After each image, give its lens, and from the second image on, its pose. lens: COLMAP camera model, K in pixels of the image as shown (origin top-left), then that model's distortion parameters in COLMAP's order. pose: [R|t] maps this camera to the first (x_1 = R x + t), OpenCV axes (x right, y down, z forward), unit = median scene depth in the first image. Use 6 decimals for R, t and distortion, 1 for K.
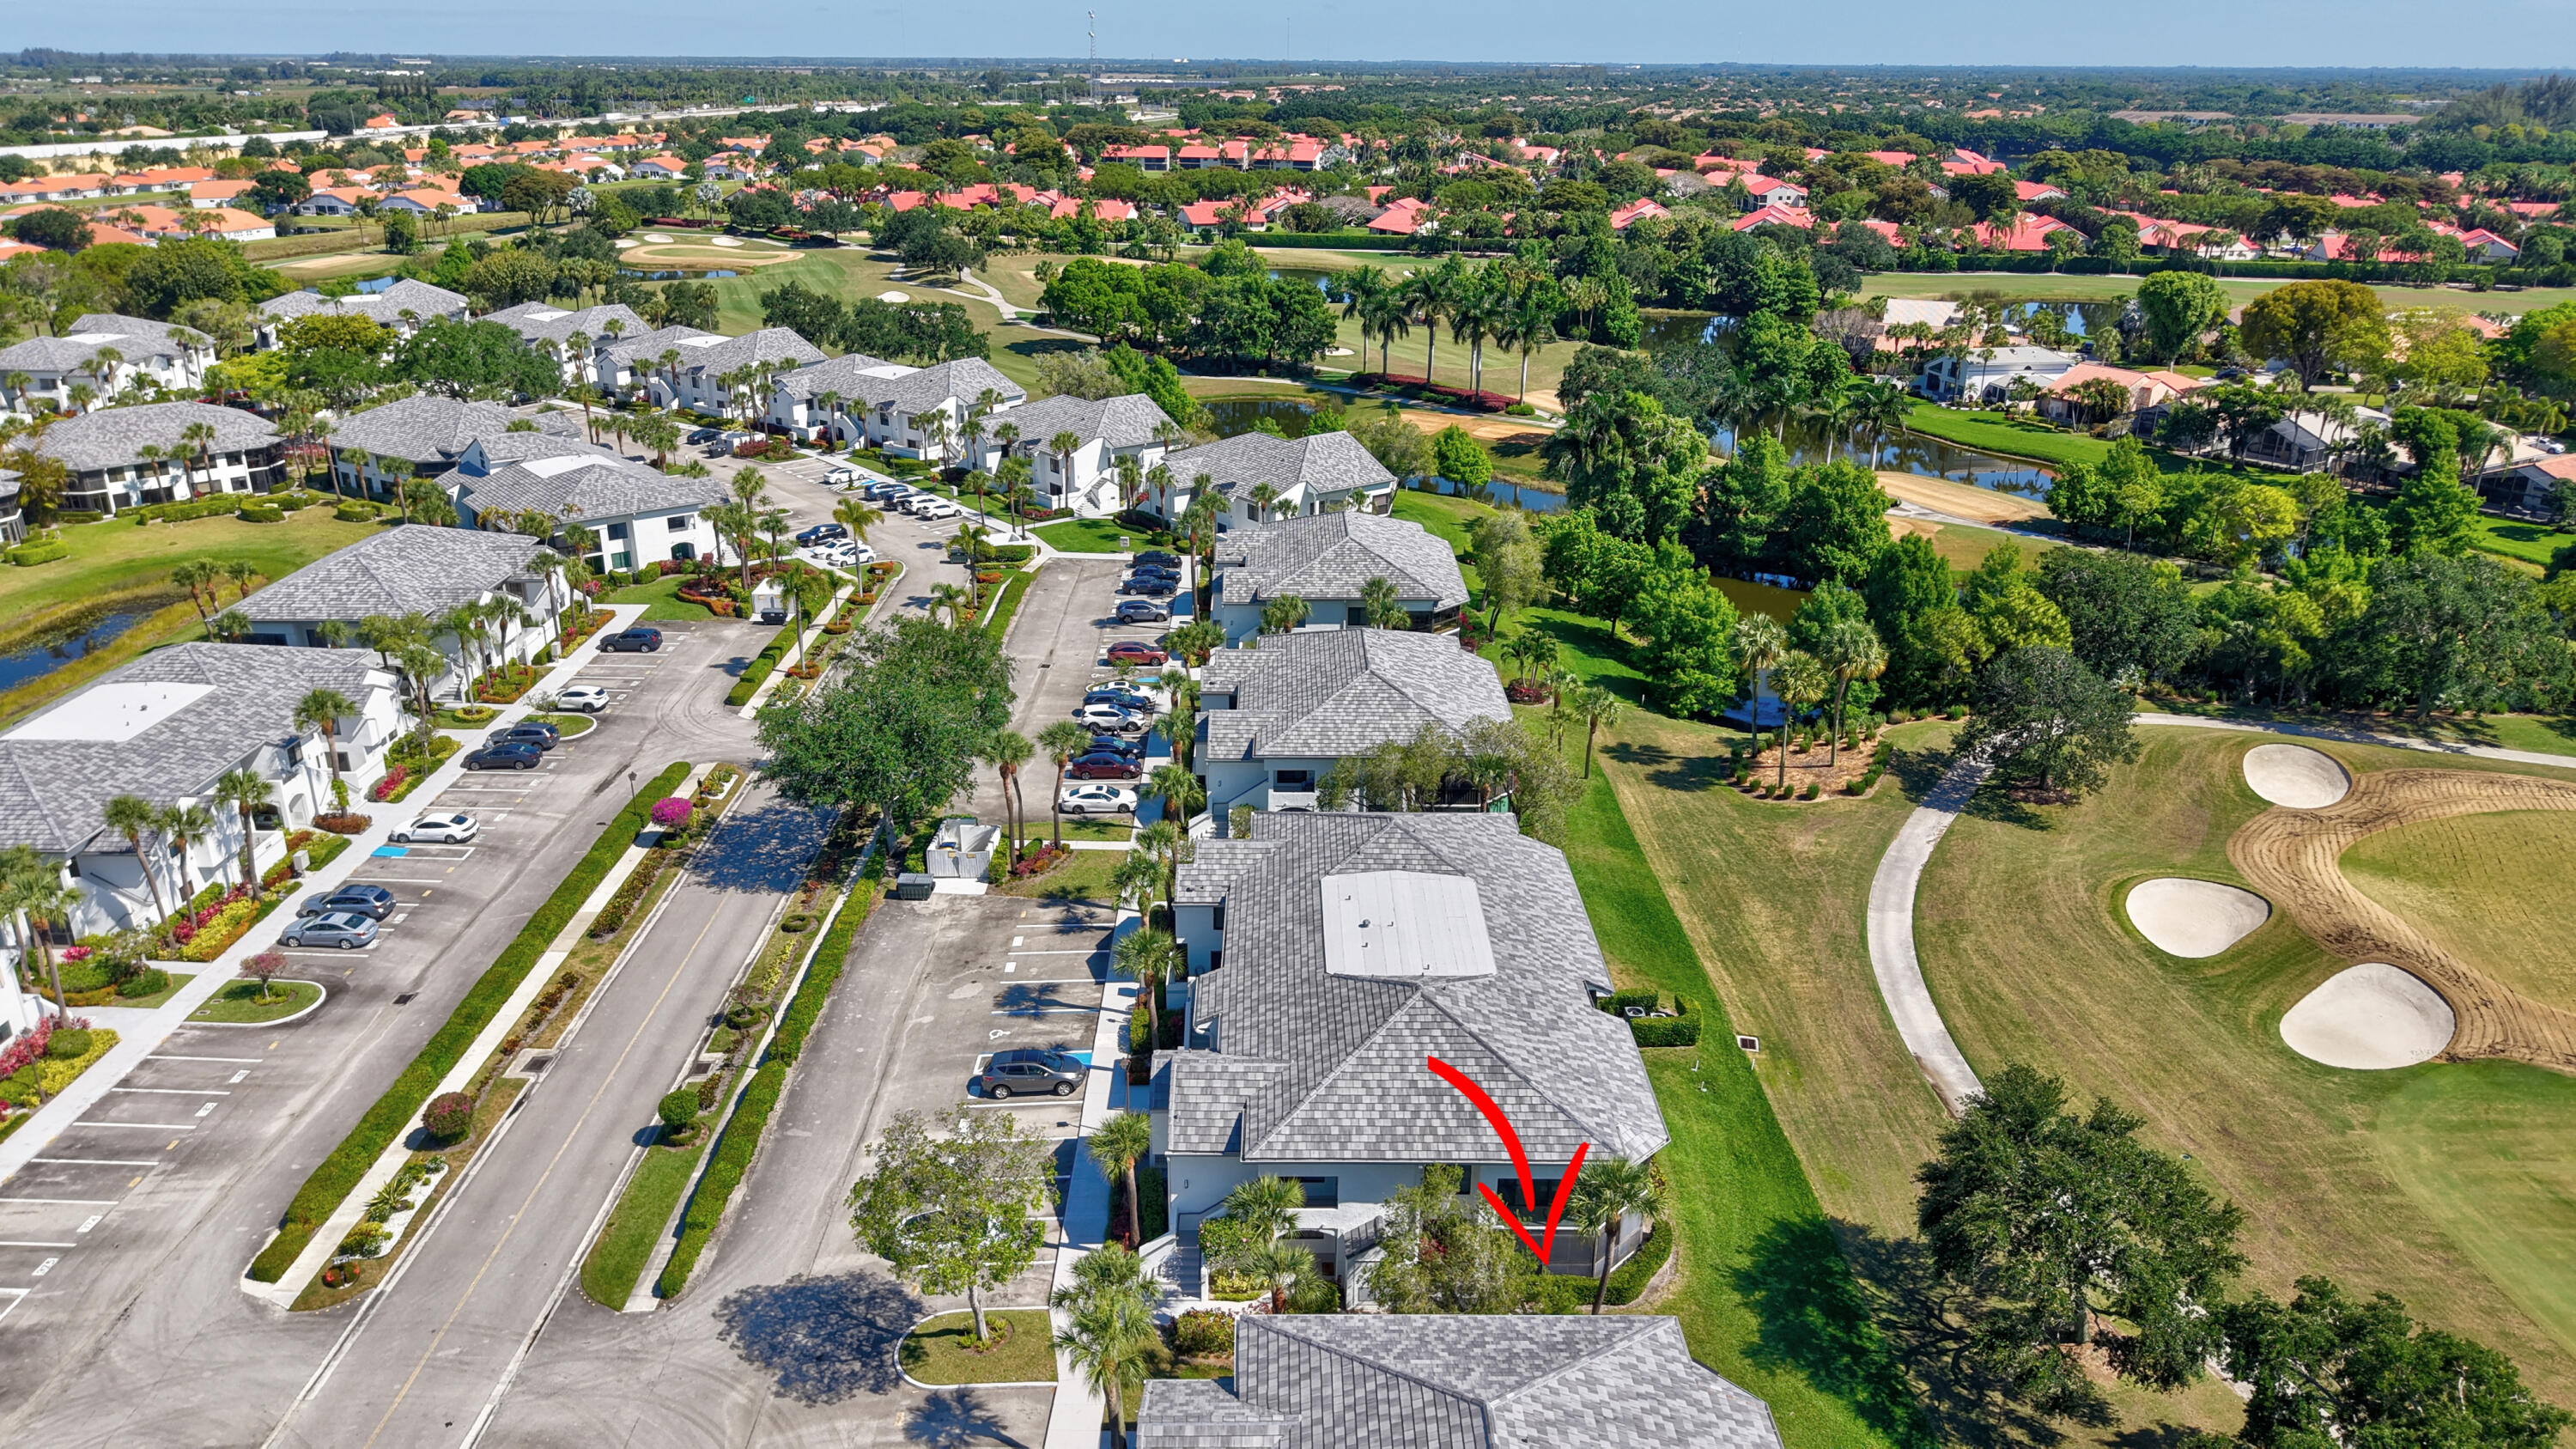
lens RADIAL K [[1734.2, 0, 1286.4], [0, 1734.2, 684.3], [0, 0, 1]] dist [0.043106, -0.046206]
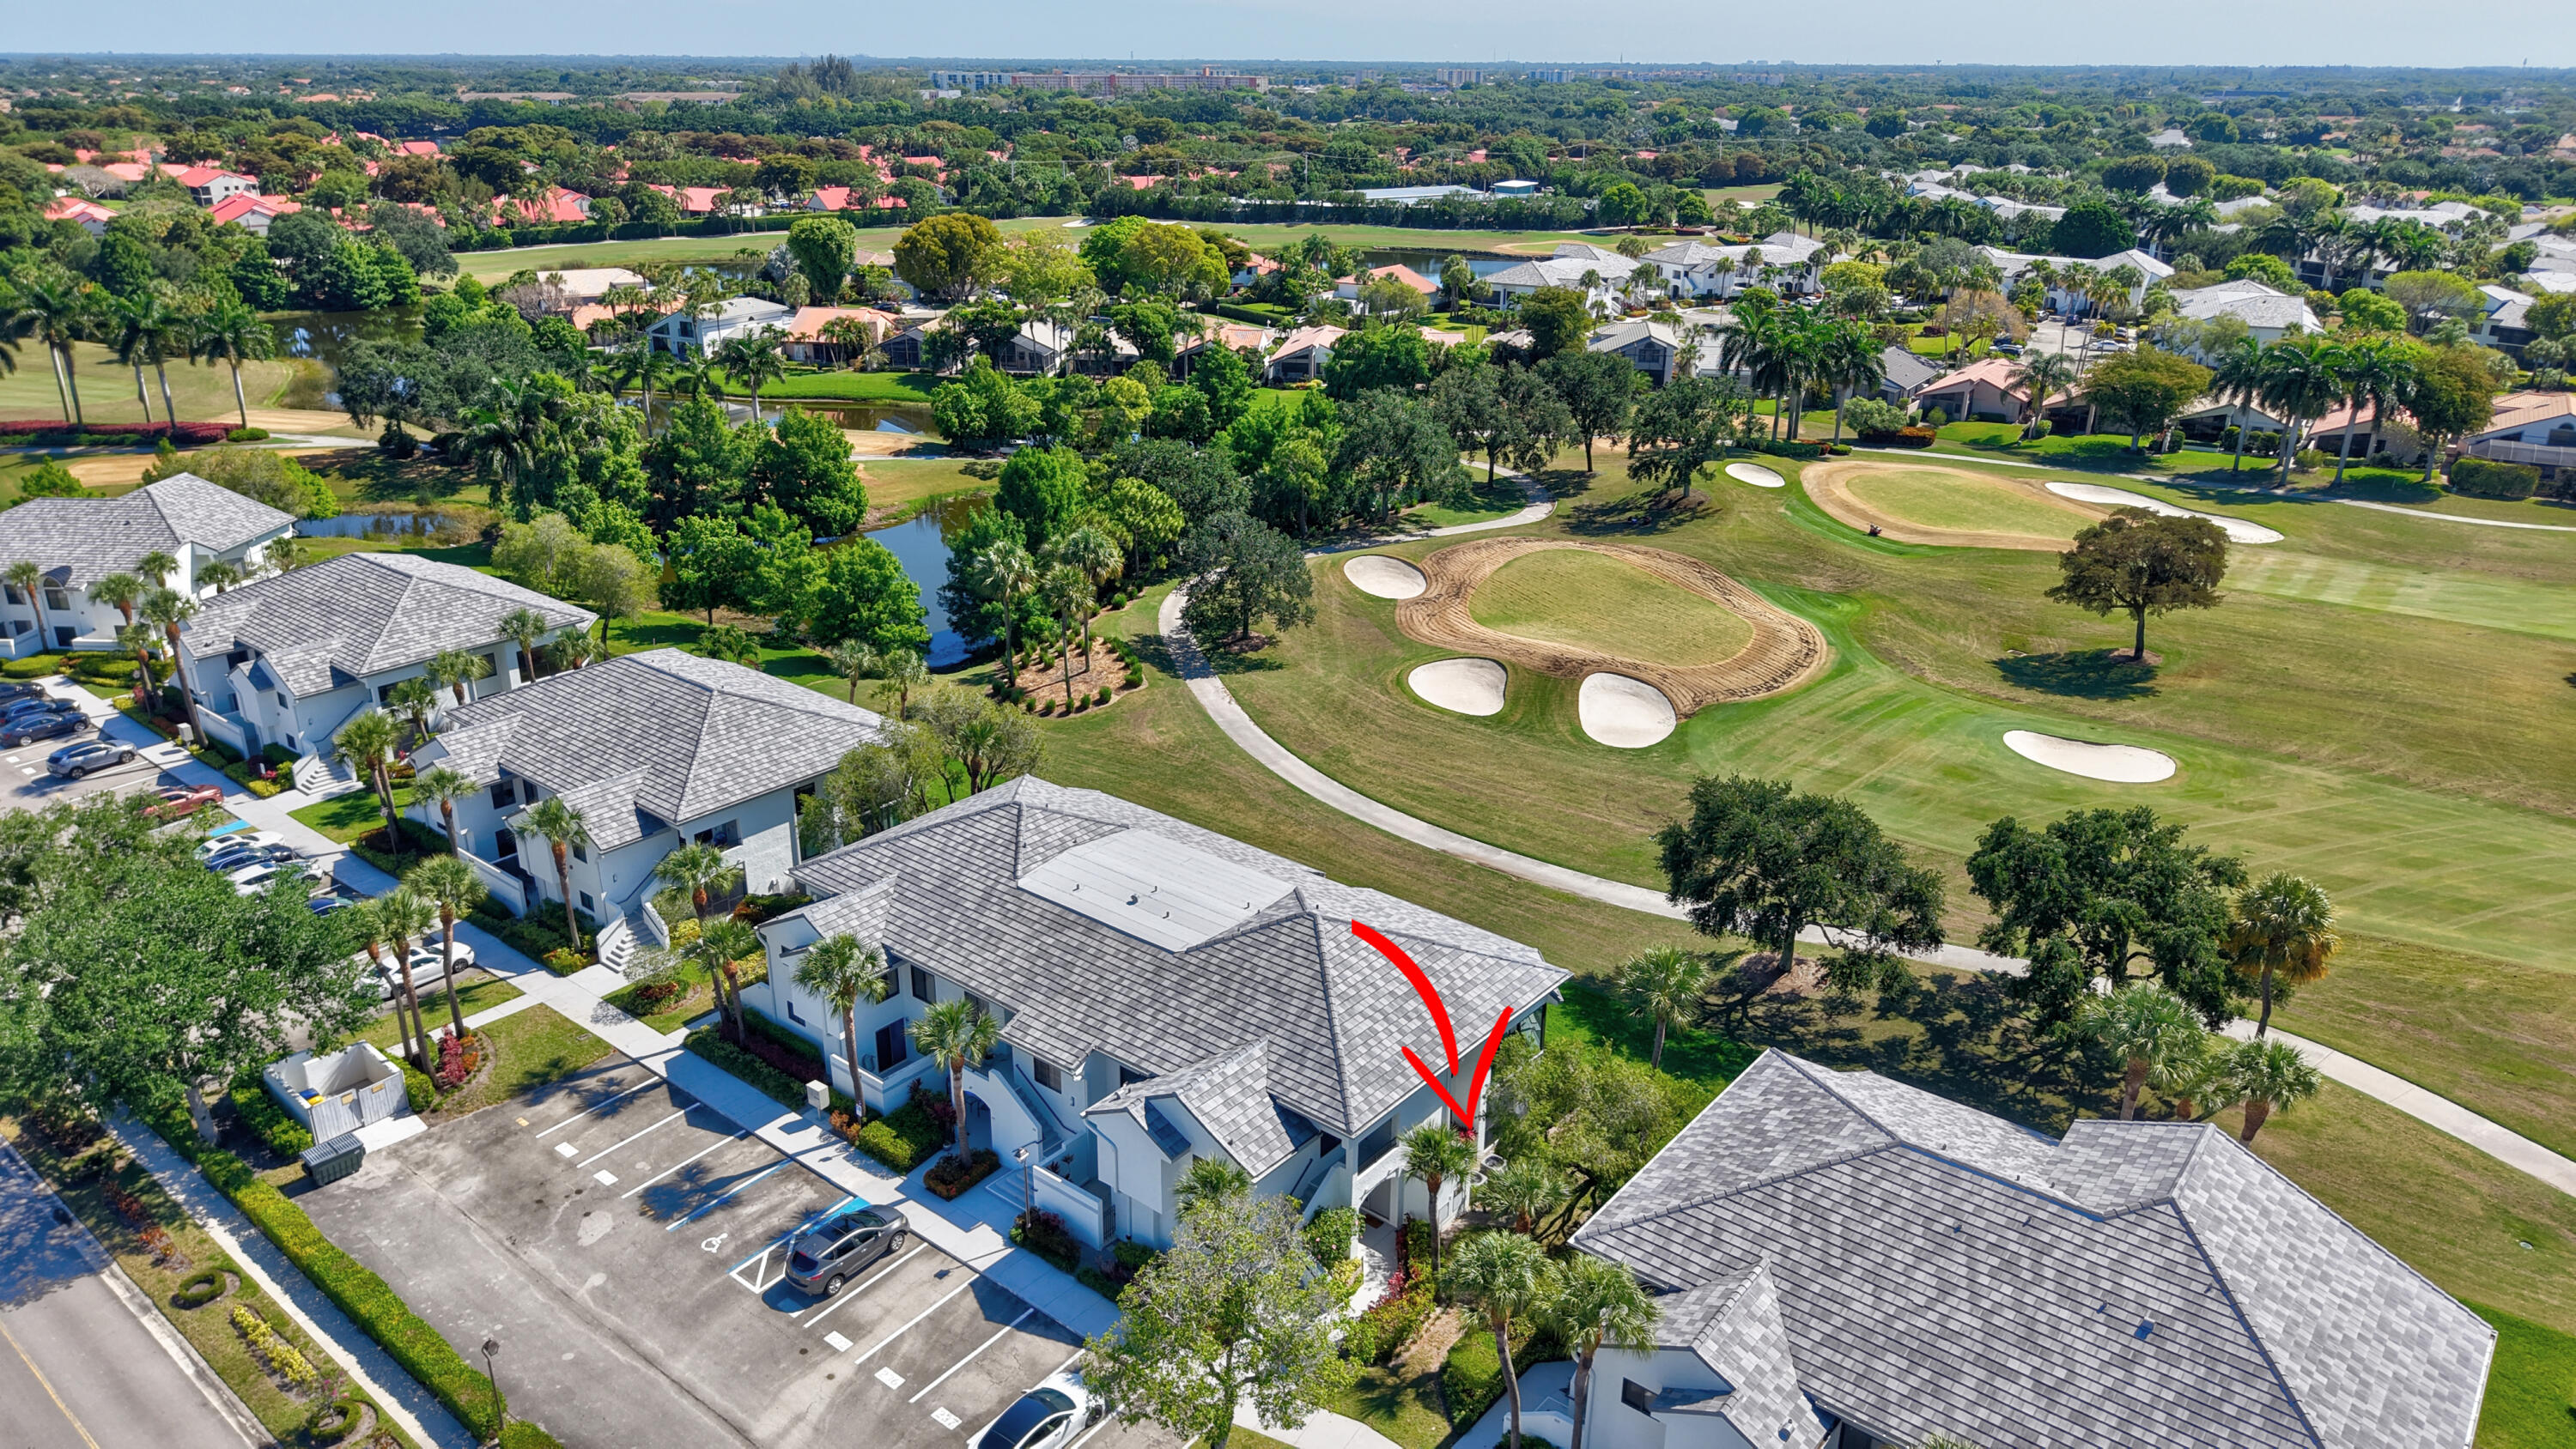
lens RADIAL K [[1707.6, 0, 1298.4], [0, 1707.6, 729.6], [0, 0, 1]] dist [0.040662, -0.060779]
pose [[0.637543, -0.285693, 0.715485, -0.265812], [0.260505, 0.953940, 0.148781, -0.029229], [-0.725035, 0.091532, 0.682602, 0.172289]]
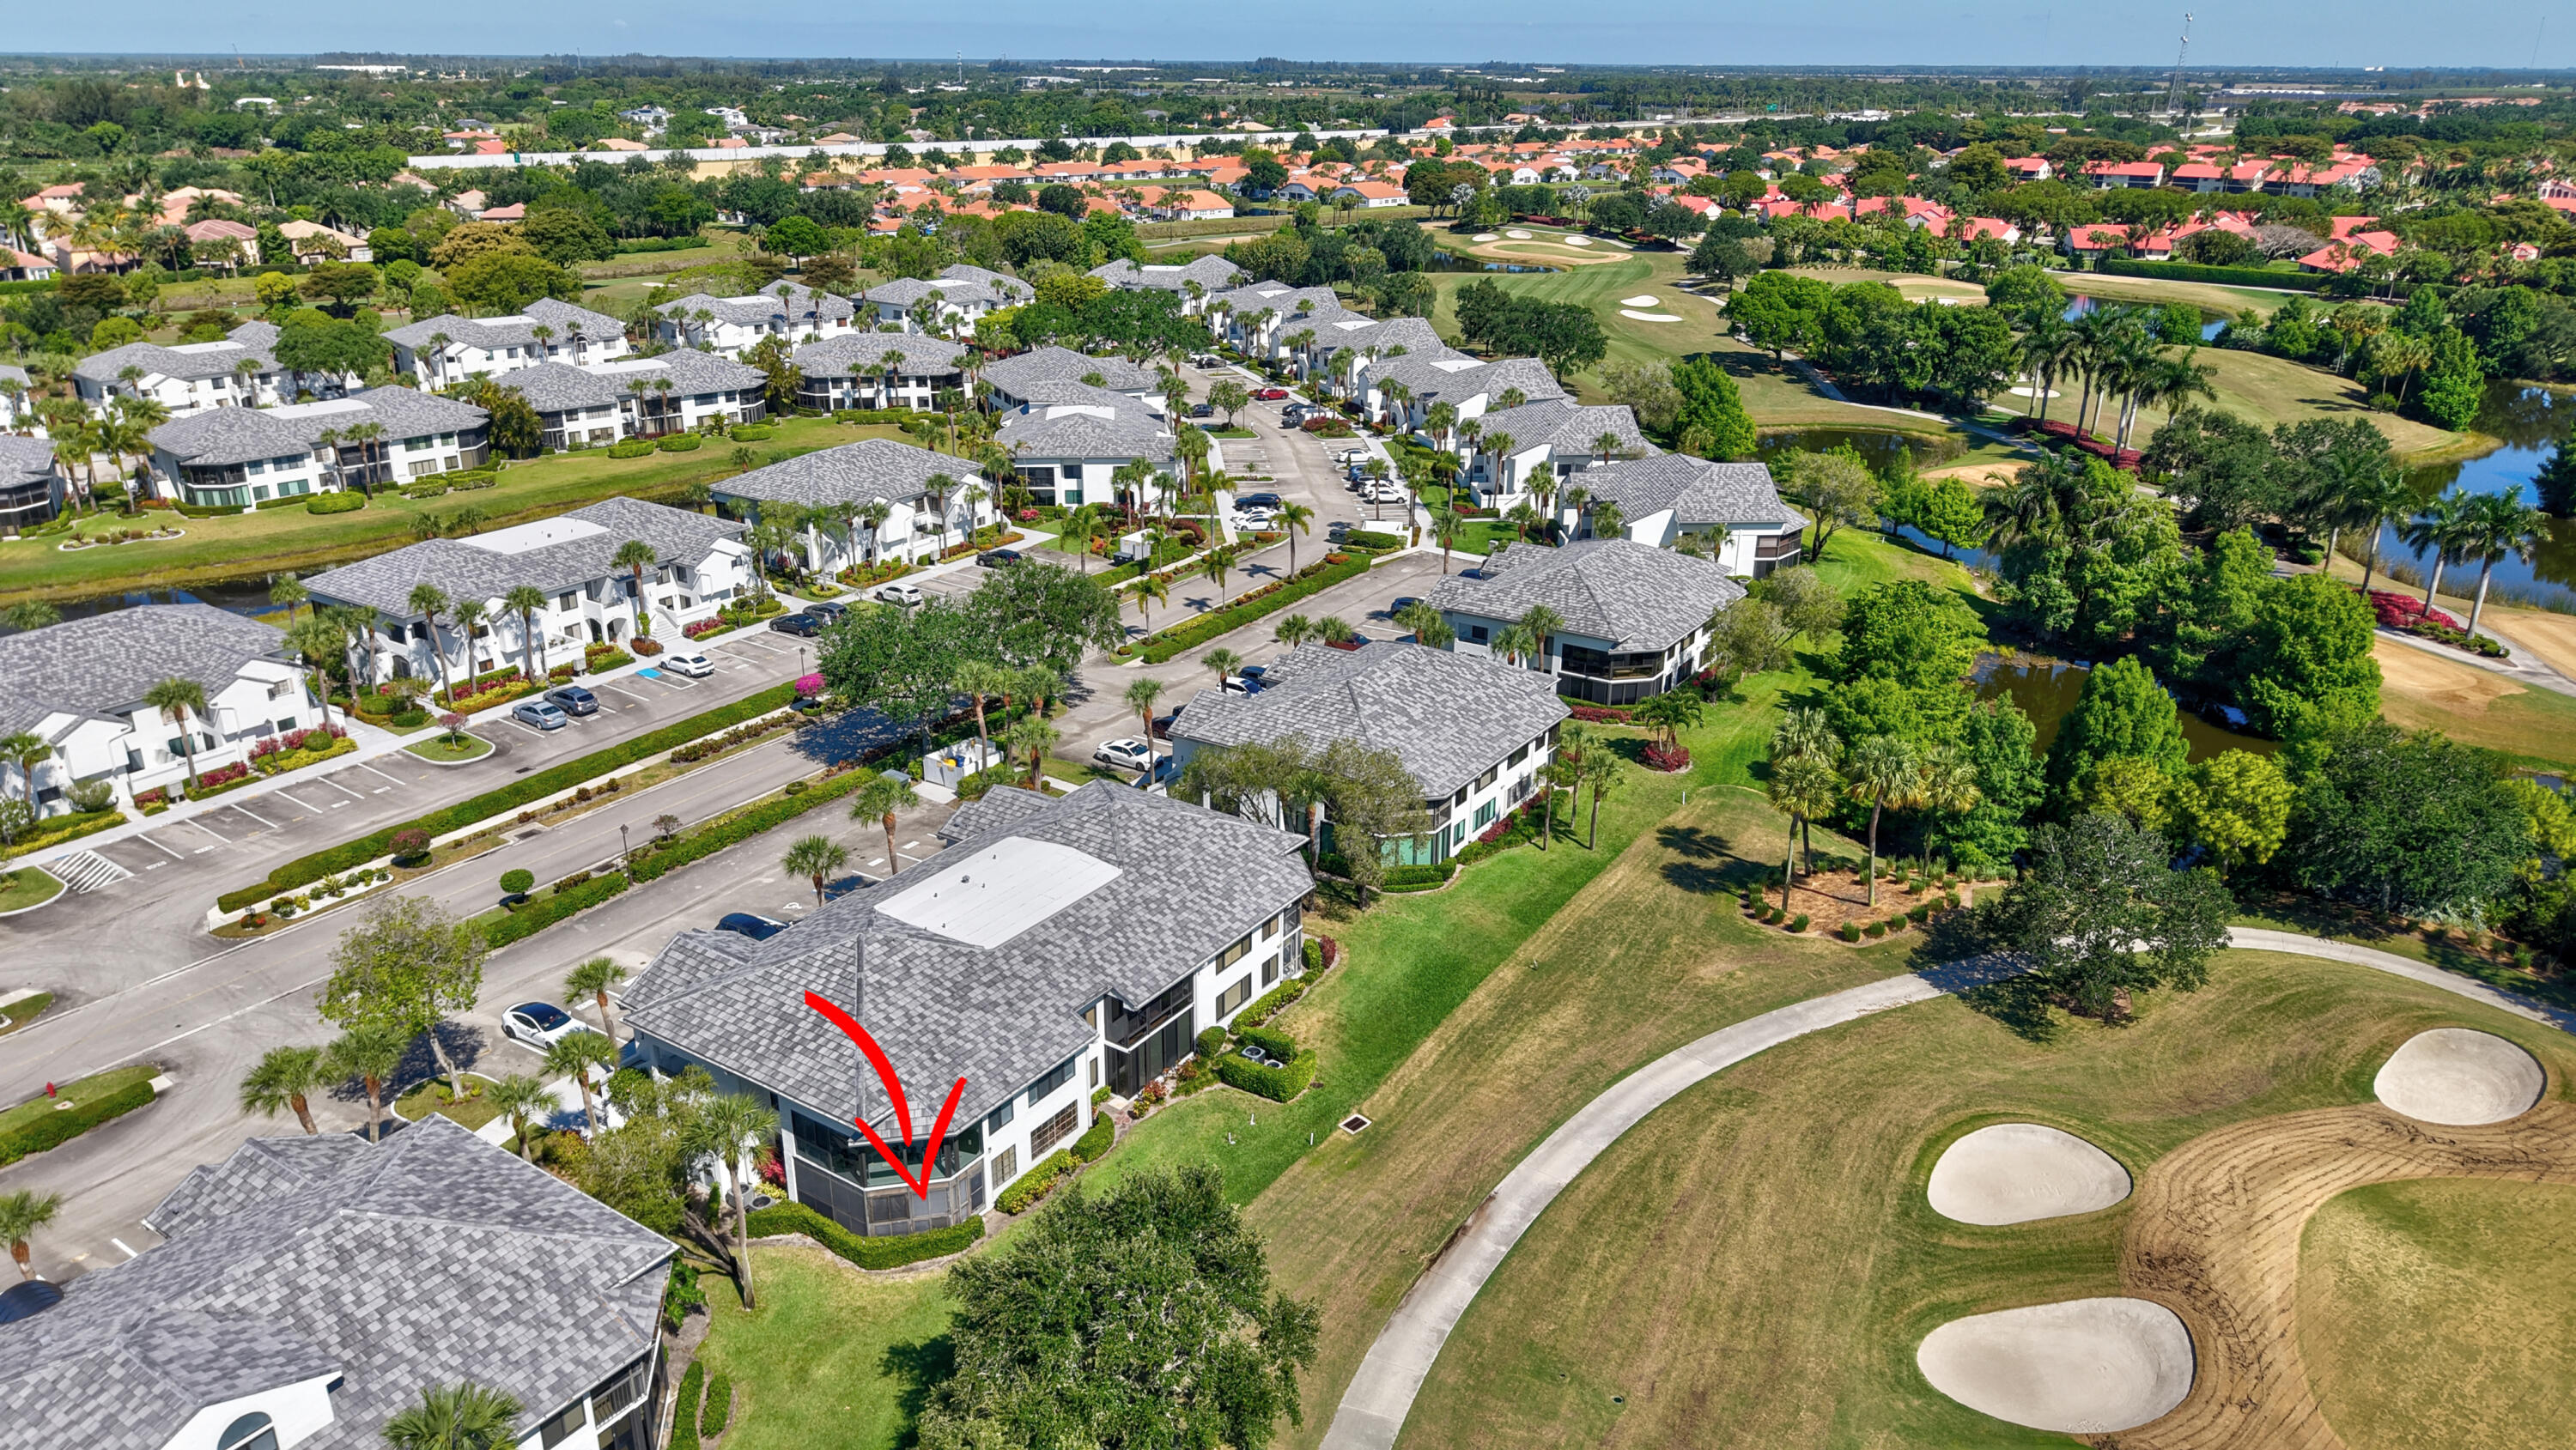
lens RADIAL K [[1697.8, 0, 1283.1], [0, 1697.8, 758.6], [0, 0, 1]] dist [0.005532, -0.001501]
pose [[0.831260, 0.212190, -0.513792, 0.376760], [-0.190485, 0.977051, 0.095326, -0.036180], [0.522228, 0.018629, 0.852603, 0.119174]]
